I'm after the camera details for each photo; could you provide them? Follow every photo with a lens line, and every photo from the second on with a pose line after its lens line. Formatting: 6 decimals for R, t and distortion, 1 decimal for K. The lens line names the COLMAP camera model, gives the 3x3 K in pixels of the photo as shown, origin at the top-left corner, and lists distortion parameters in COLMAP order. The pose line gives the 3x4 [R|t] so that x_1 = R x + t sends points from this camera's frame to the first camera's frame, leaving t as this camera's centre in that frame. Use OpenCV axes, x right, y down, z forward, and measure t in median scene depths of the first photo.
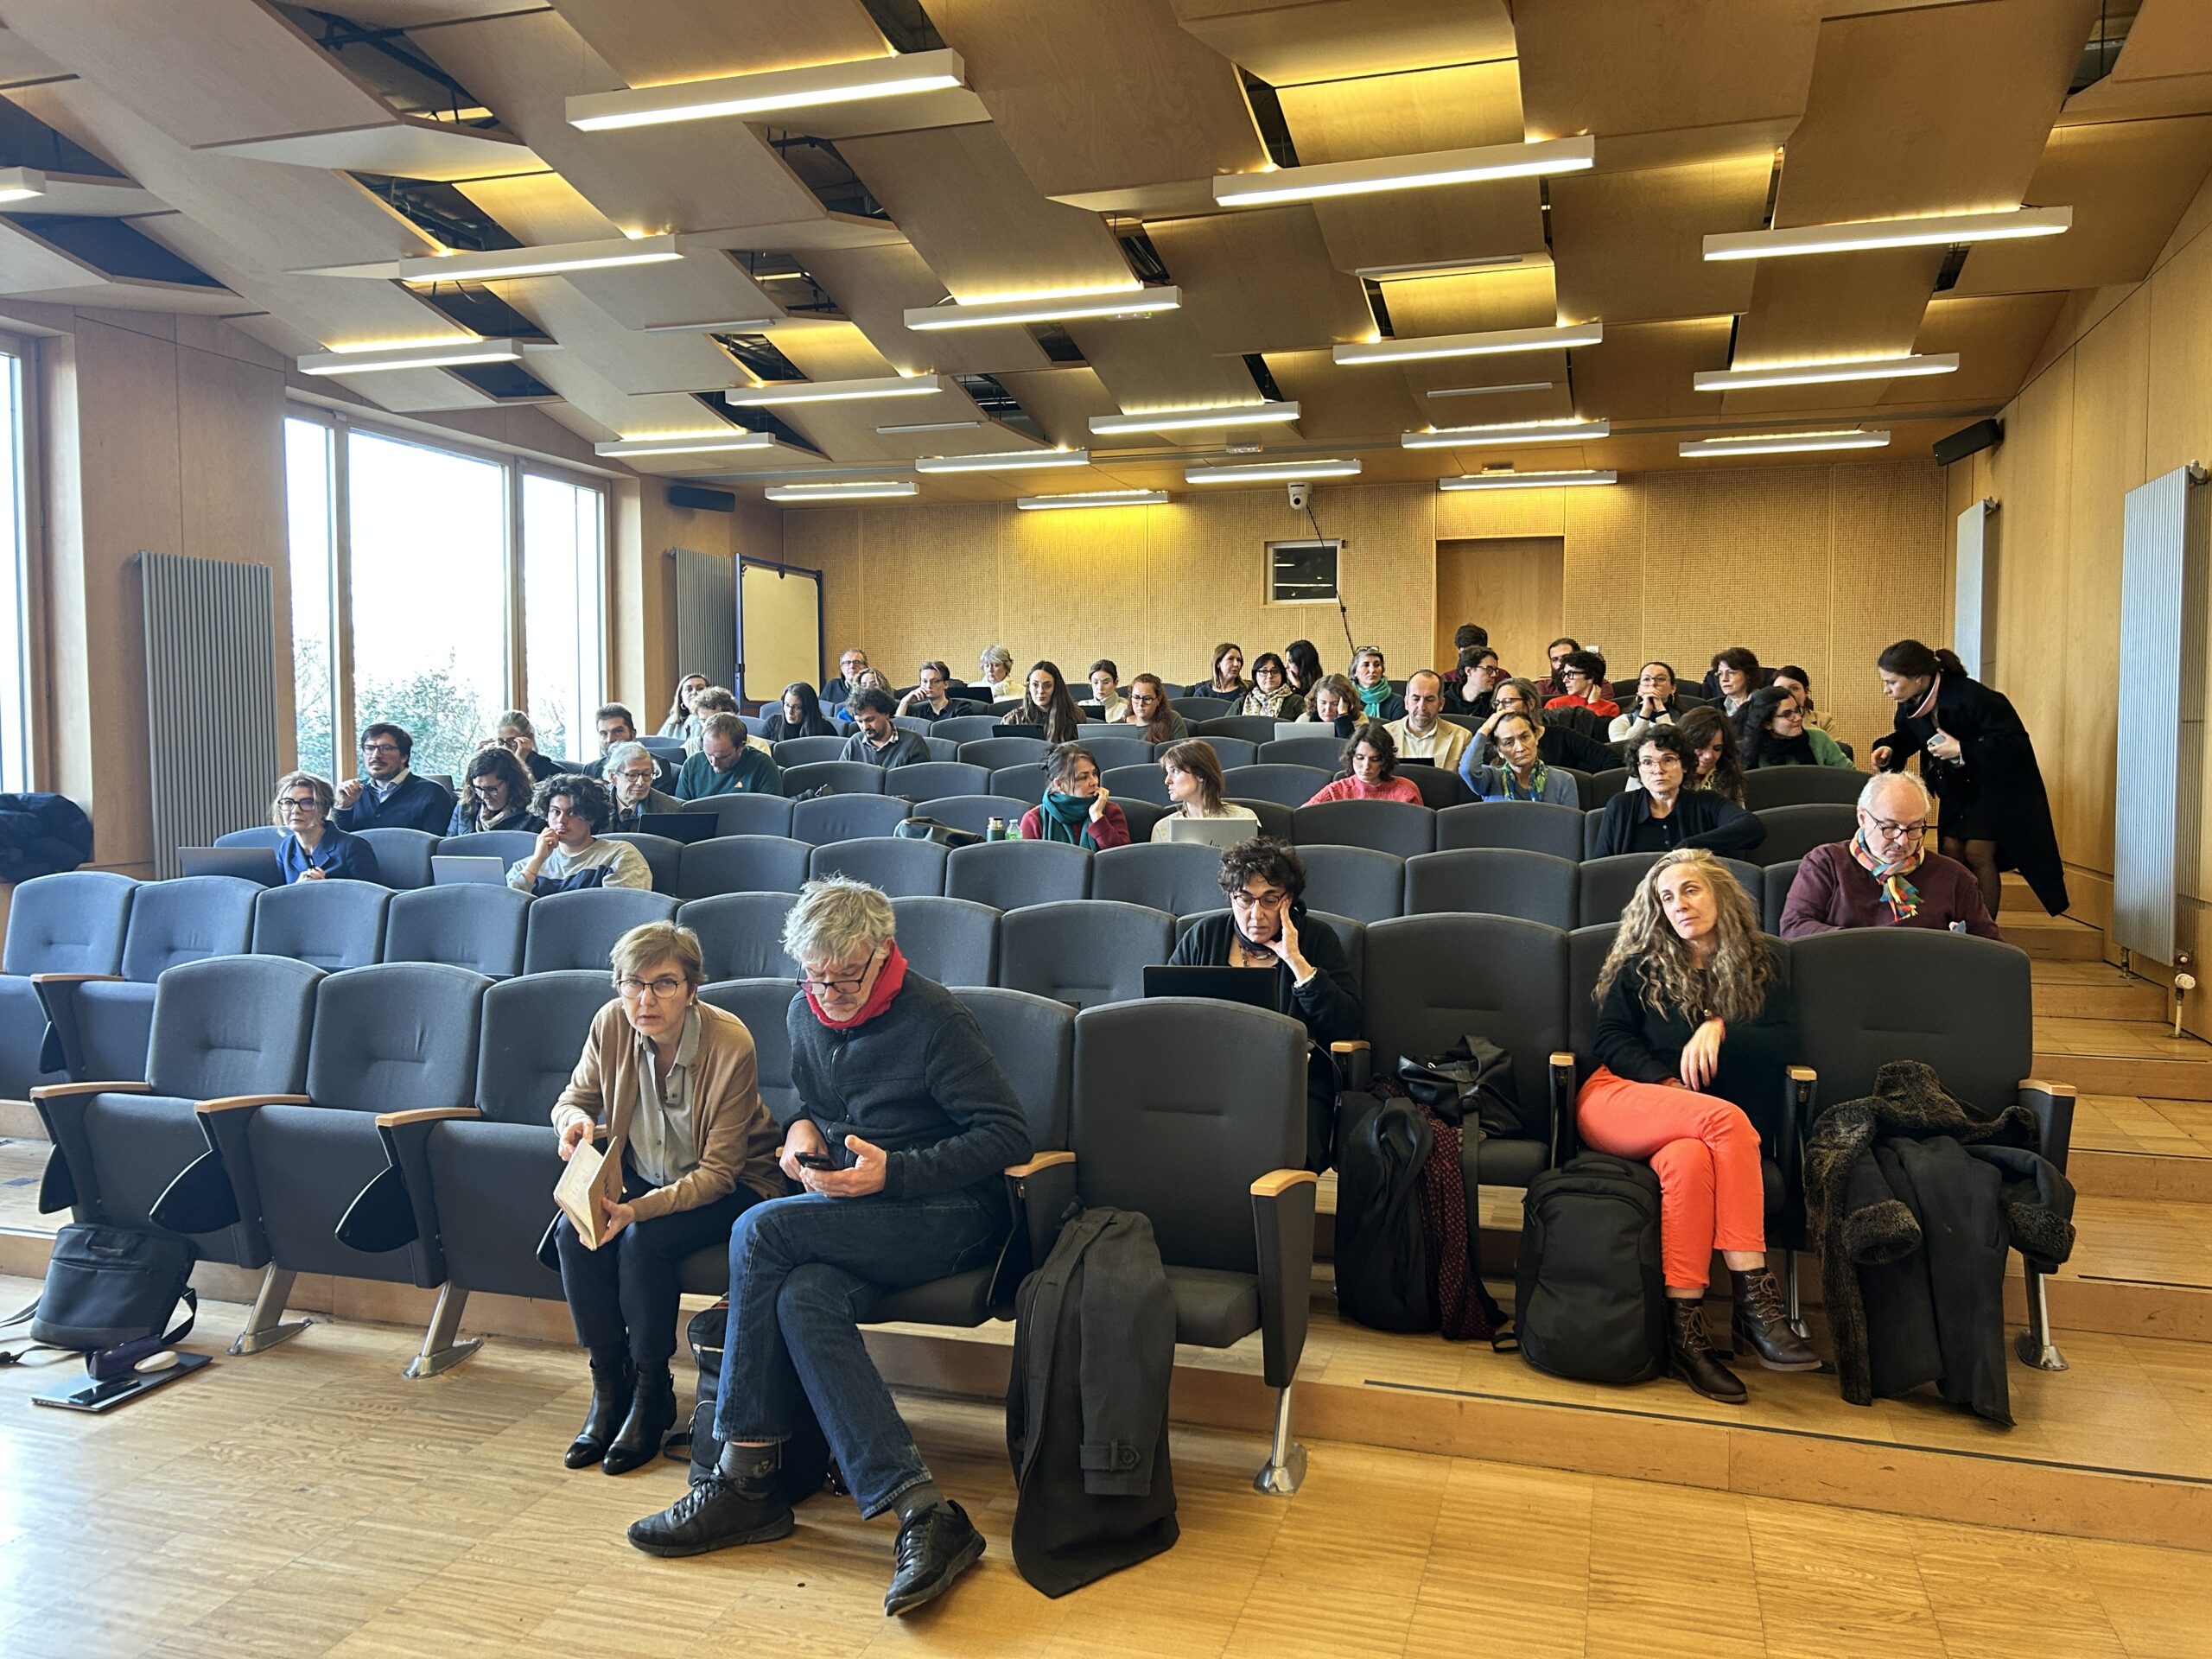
lens RADIAL K [[1676.1, 0, 1106.0], [0, 1676.1, 829.5], [0, 0, 1]] dist [0.042248, -0.044465]
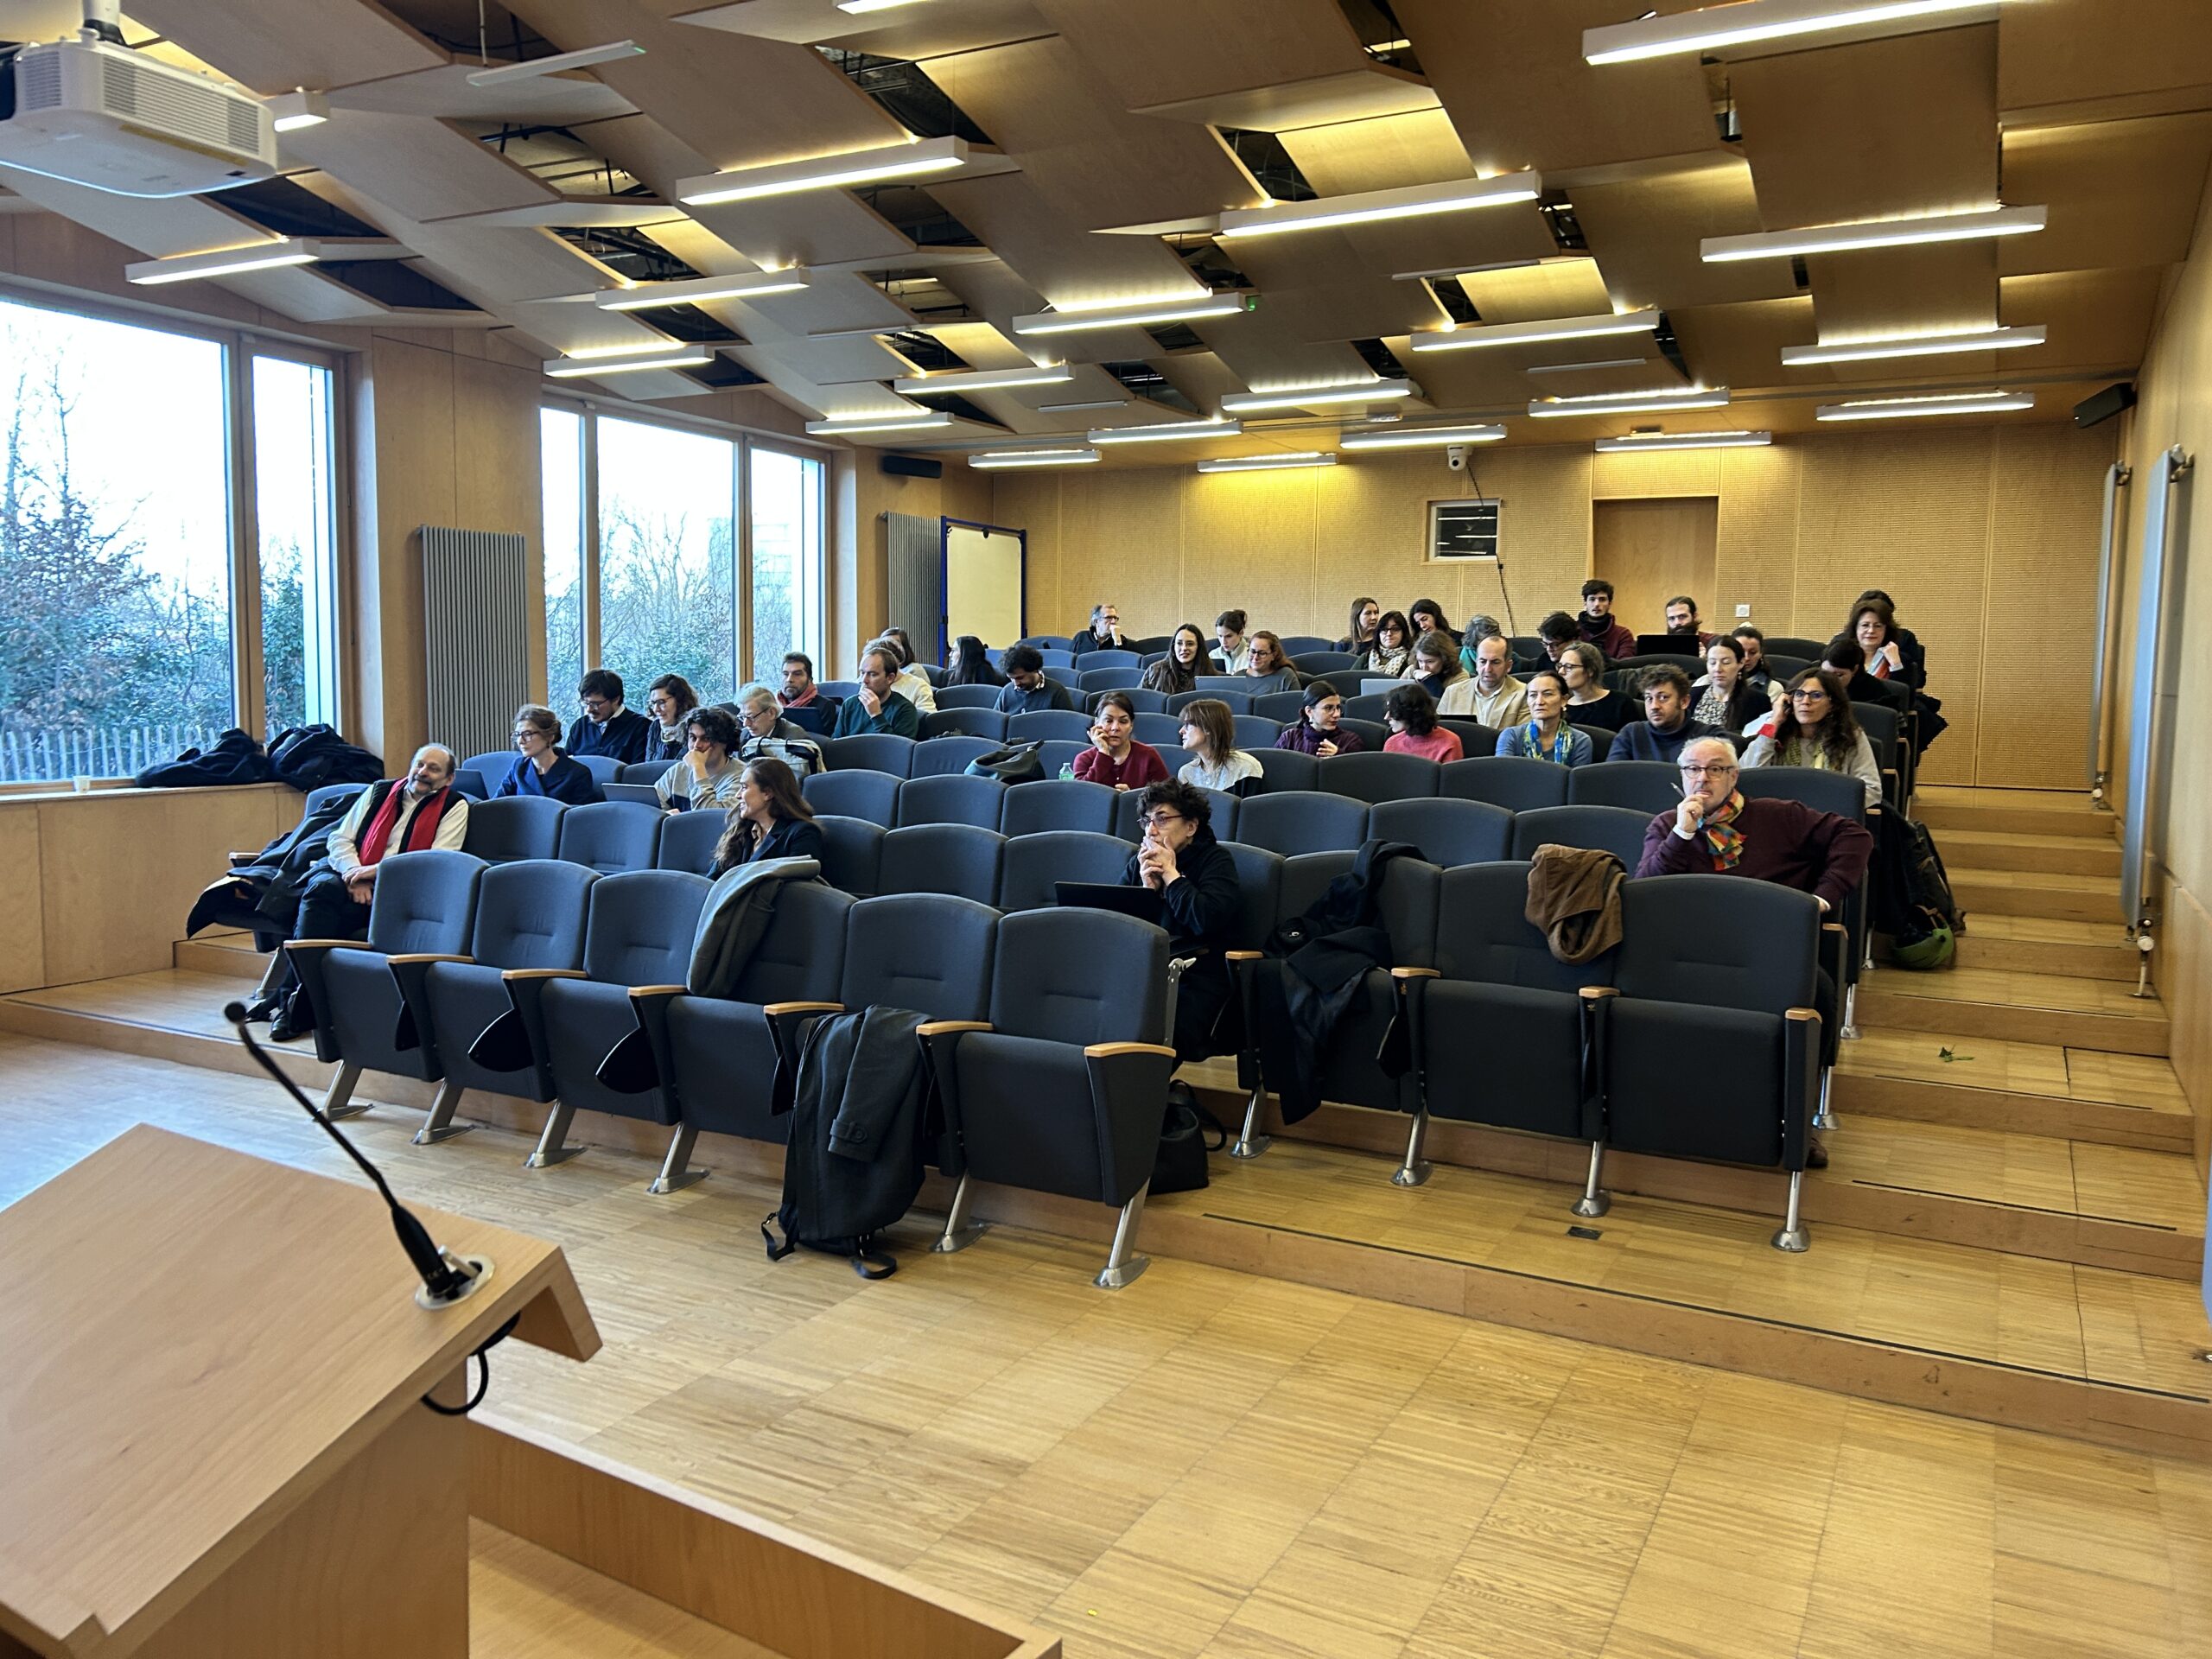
lens RADIAL K [[1676.1, 0, 1106.0], [0, 1676.1, 829.5], [0, 0, 1]] dist [0.042248, -0.044465]
pose [[0.981986, 0.032937, -0.186059, 0.154659], [-0.026062, 0.998888, 0.039277, -0.004219], [0.187146, -0.033720, 0.981753, -0.120803]]
